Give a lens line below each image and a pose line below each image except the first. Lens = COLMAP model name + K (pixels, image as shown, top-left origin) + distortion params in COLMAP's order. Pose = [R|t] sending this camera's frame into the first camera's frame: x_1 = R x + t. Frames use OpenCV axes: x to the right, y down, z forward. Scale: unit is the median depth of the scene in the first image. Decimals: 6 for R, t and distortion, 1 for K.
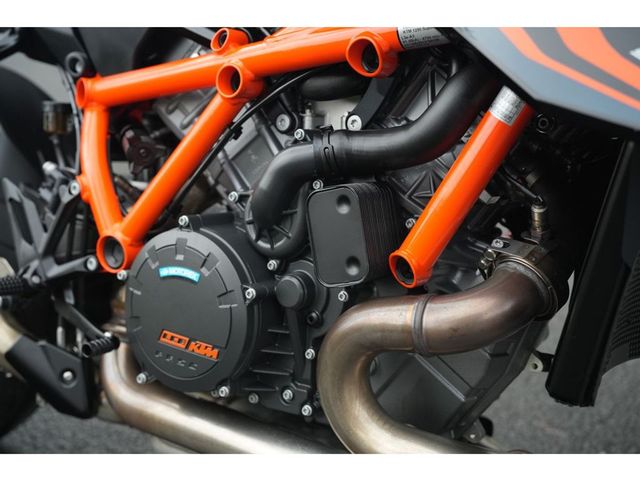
lens RADIAL K [[870.2, 0, 321.3], [0, 870.2, 238.0], [0, 0, 1]] dist [-0.073953, 0.851783]
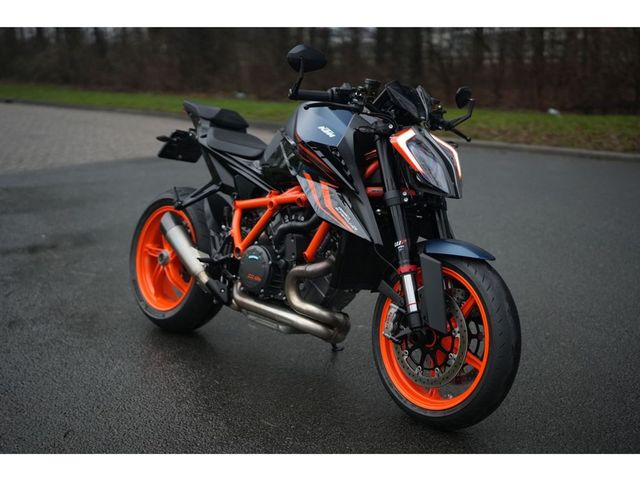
lens RADIAL K [[870.2, 0, 321.3], [0, 870.2, 238.0], [0, 0, 1]] dist [-0.073953, 0.851783]
pose [[0.973630, 0.063383, -0.219152, 0.852644], [-0.085261, 0.992116, -0.091850, 0.256250], [0.211602, 0.108113, 0.971358, -2.330328]]
